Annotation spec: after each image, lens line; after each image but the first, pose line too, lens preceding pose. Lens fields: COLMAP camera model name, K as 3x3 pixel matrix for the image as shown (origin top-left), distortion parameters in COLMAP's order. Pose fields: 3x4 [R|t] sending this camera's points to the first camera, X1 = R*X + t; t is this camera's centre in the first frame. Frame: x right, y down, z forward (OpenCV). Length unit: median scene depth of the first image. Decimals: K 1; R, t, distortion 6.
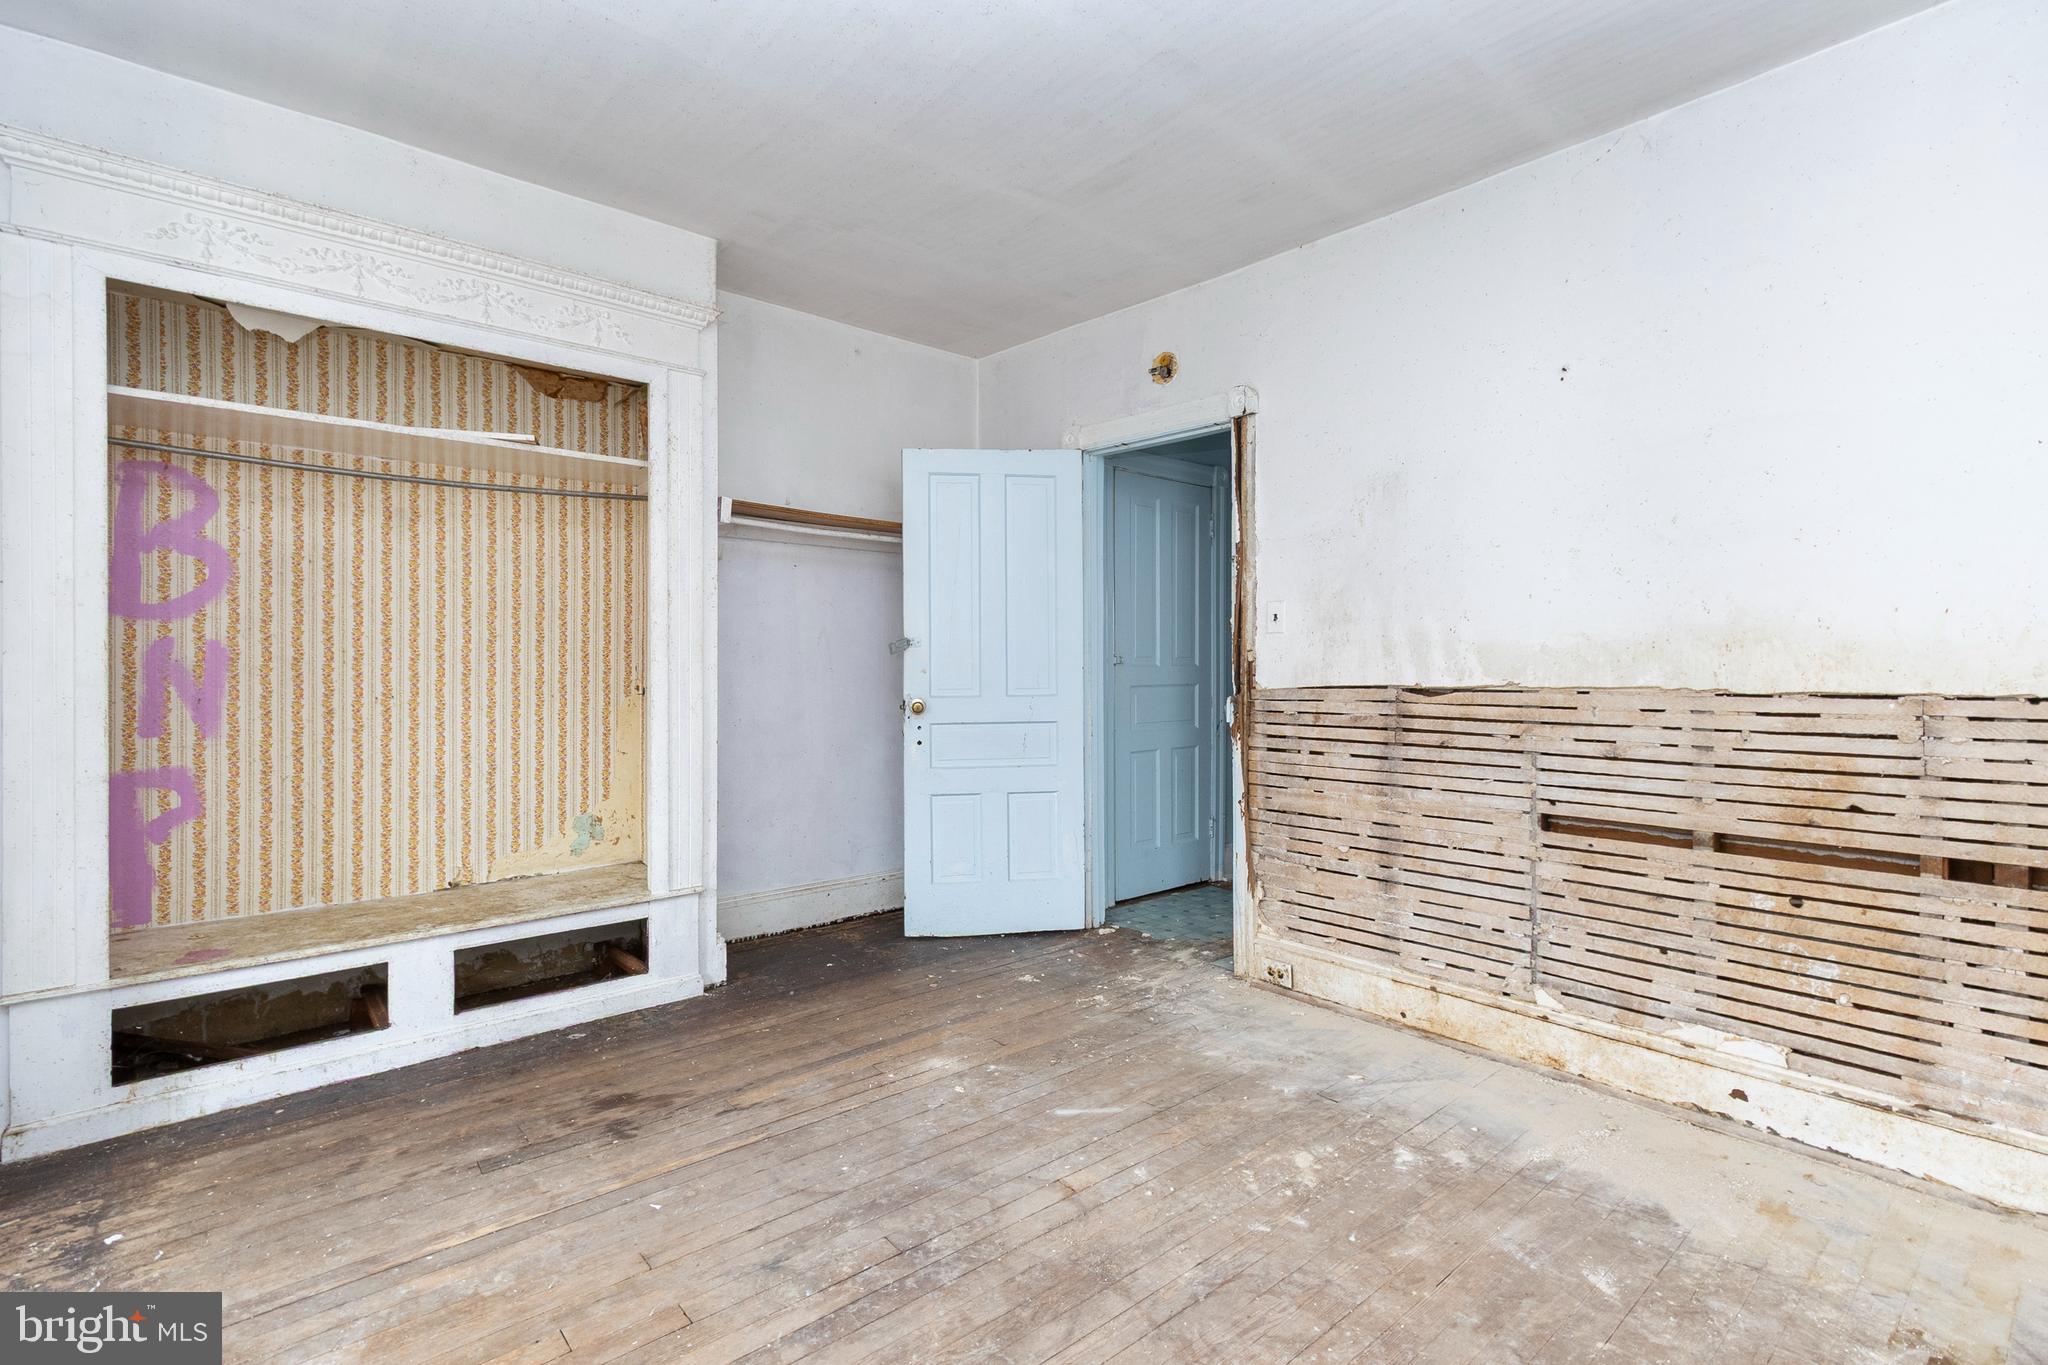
lens RADIAL K [[933.6, 0, 1022.3], [0, 933.6, 663.3], [0, 0, 1]] dist [0.000531, -0.000595]
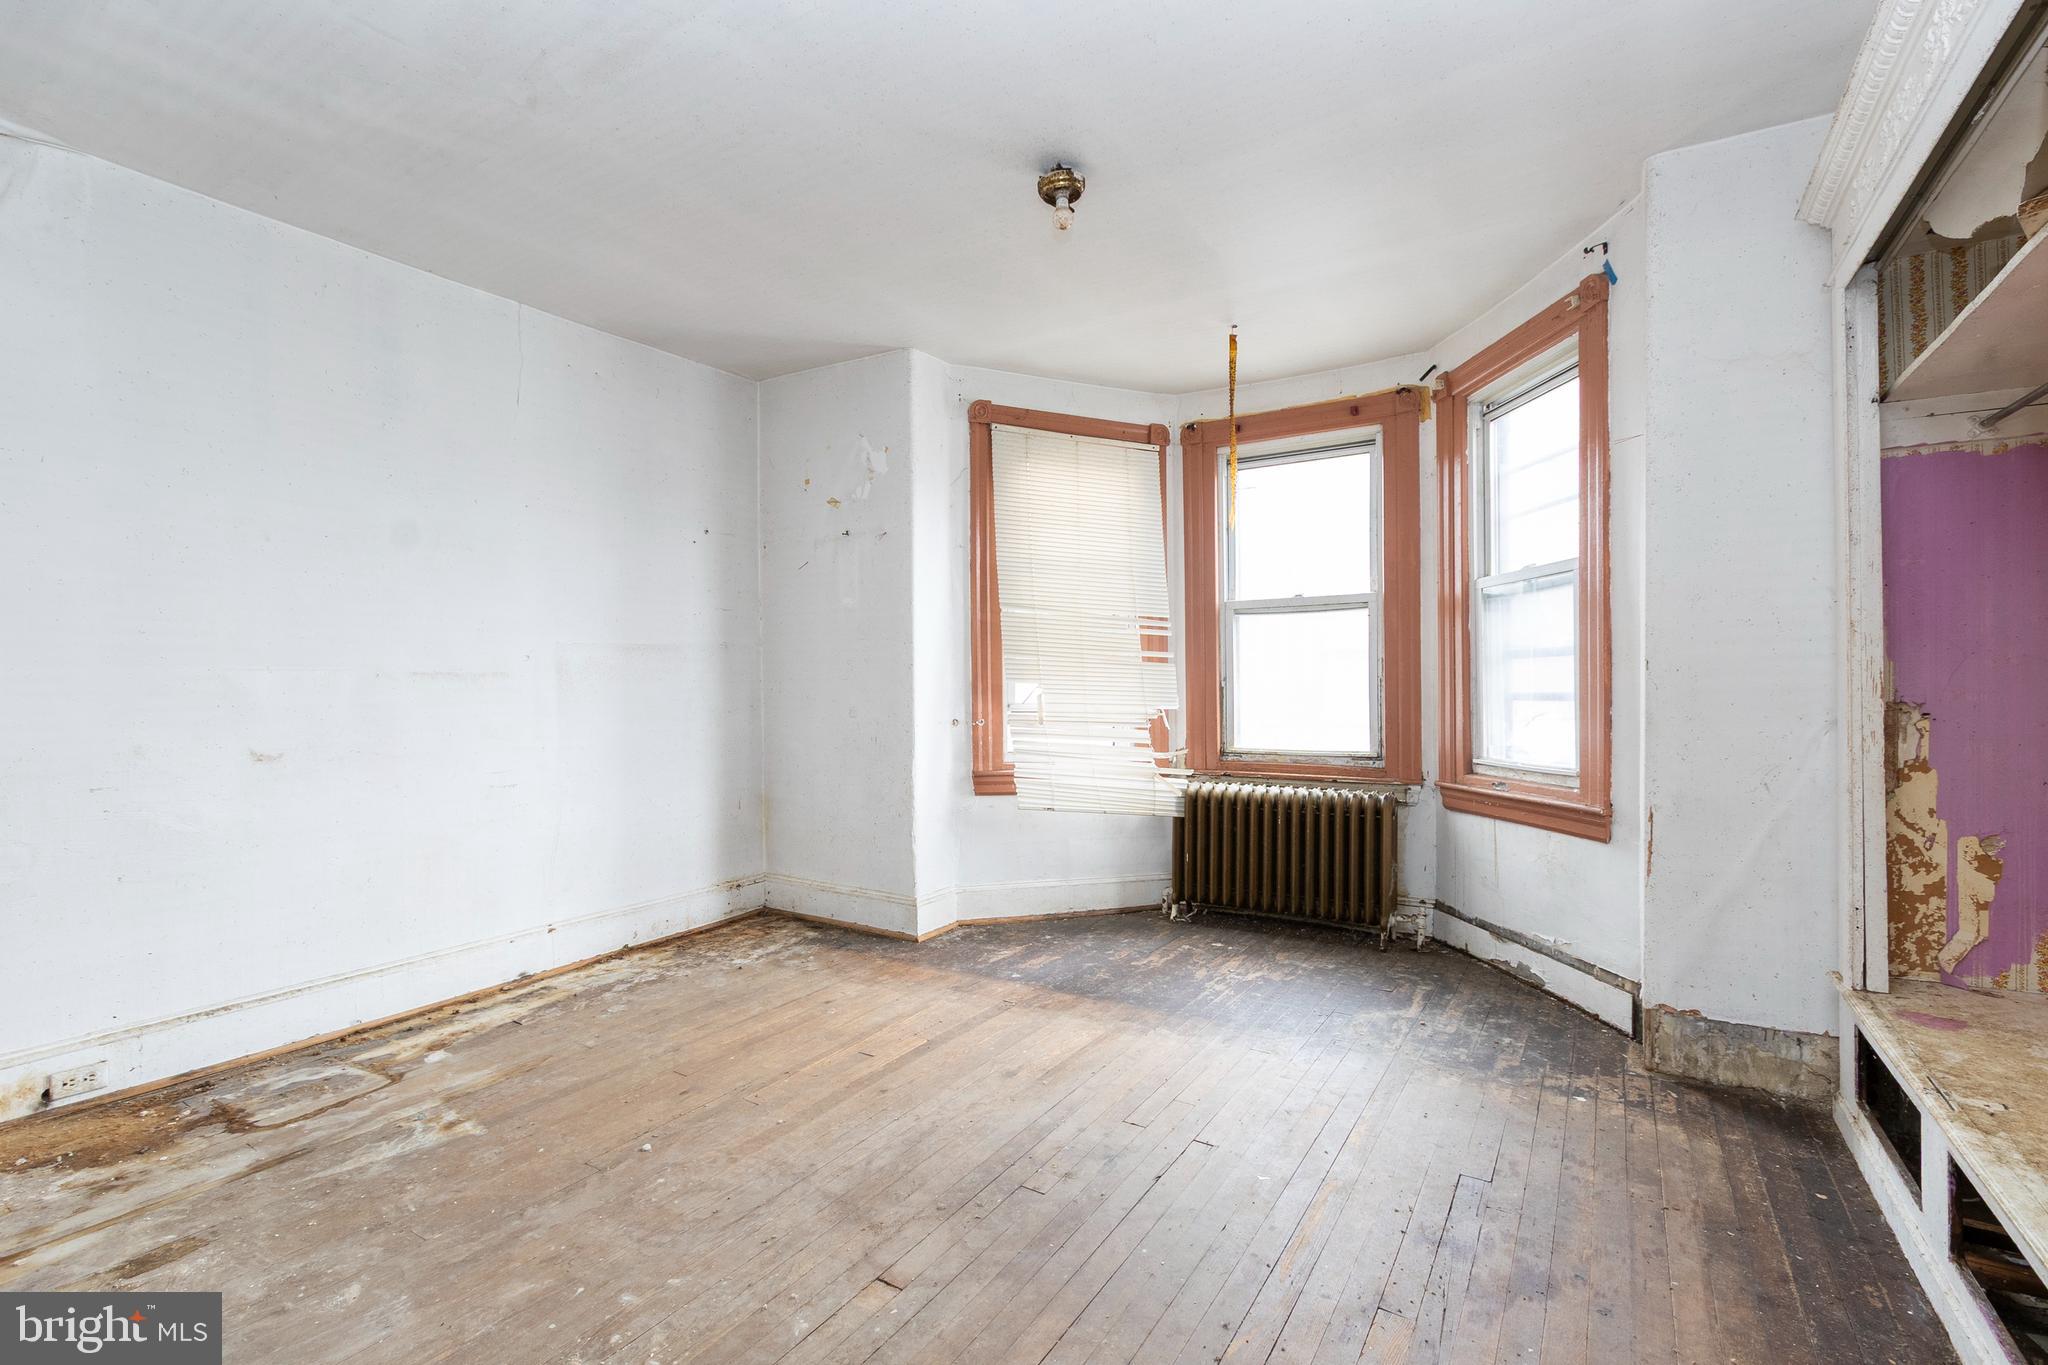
lens RADIAL K [[932.4, 0, 1015.3], [0, 932.4, 691.4], [0, 0, 1]] dist [-0.000184, -0.000158]
pose [[-0.960014, 0.008377, -0.279826, 0.125050], [0.007122, 0.999960, 0.005501, 0.005289], [0.279861, 0.003289, -0.960035, 1.337579]]
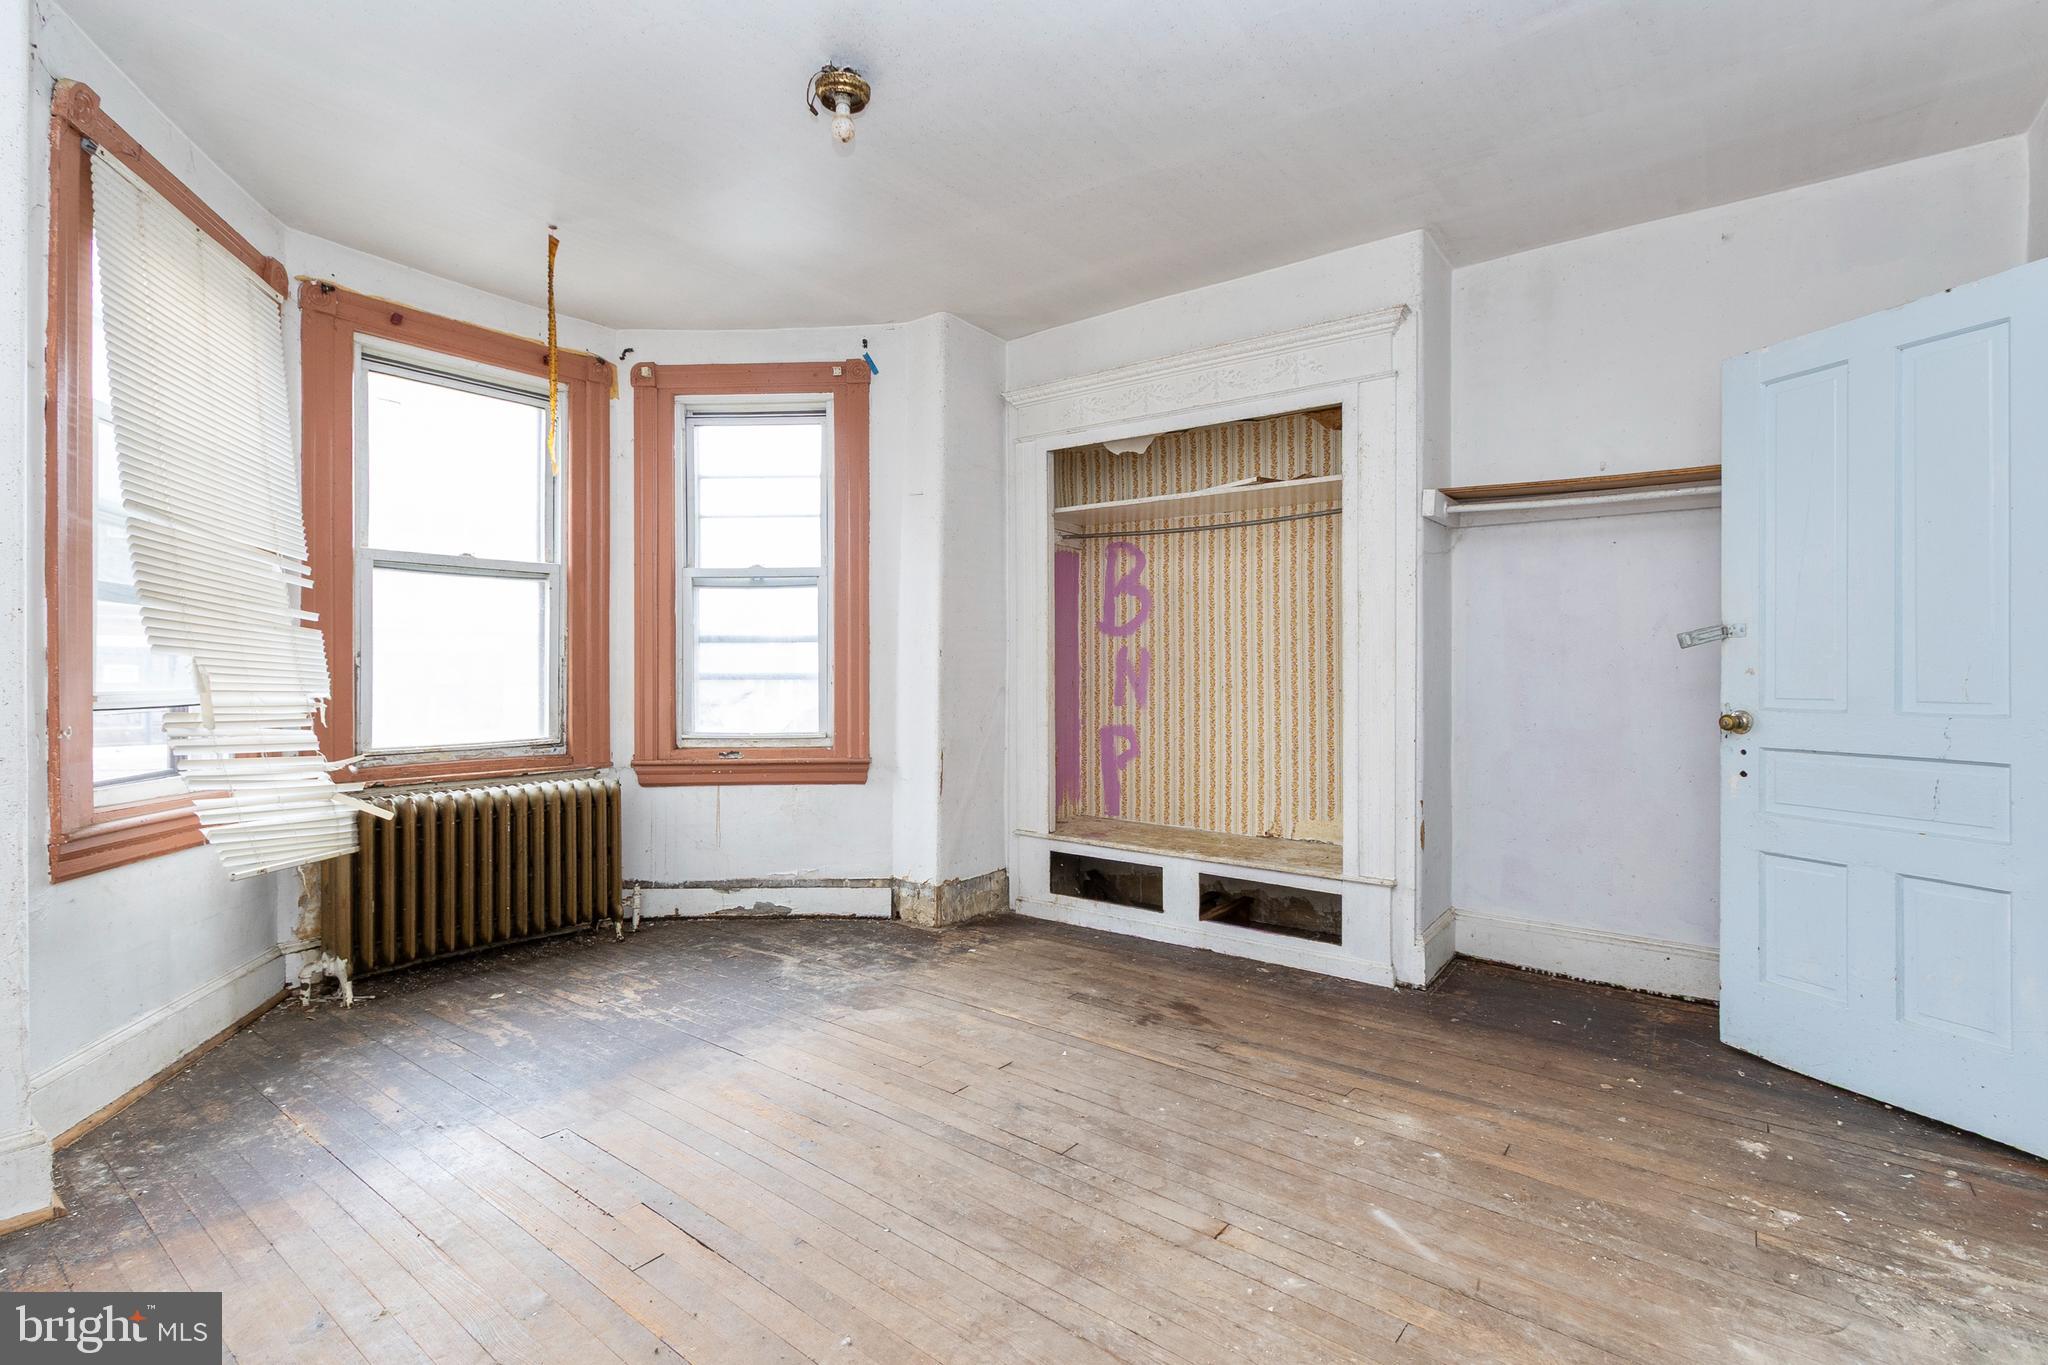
lens RADIAL K [[943.1, 0, 1014.5], [0, 943.1, 672.6], [0, 0, 1]] dist [-0.001120, -0.000802]
pose [[0.195951, 0.005925, -0.980596, 0.649978], [-0.002600, 0.999981, 0.005523, 0.009526], [0.980610, 0.001468, 0.195962, 0.447590]]
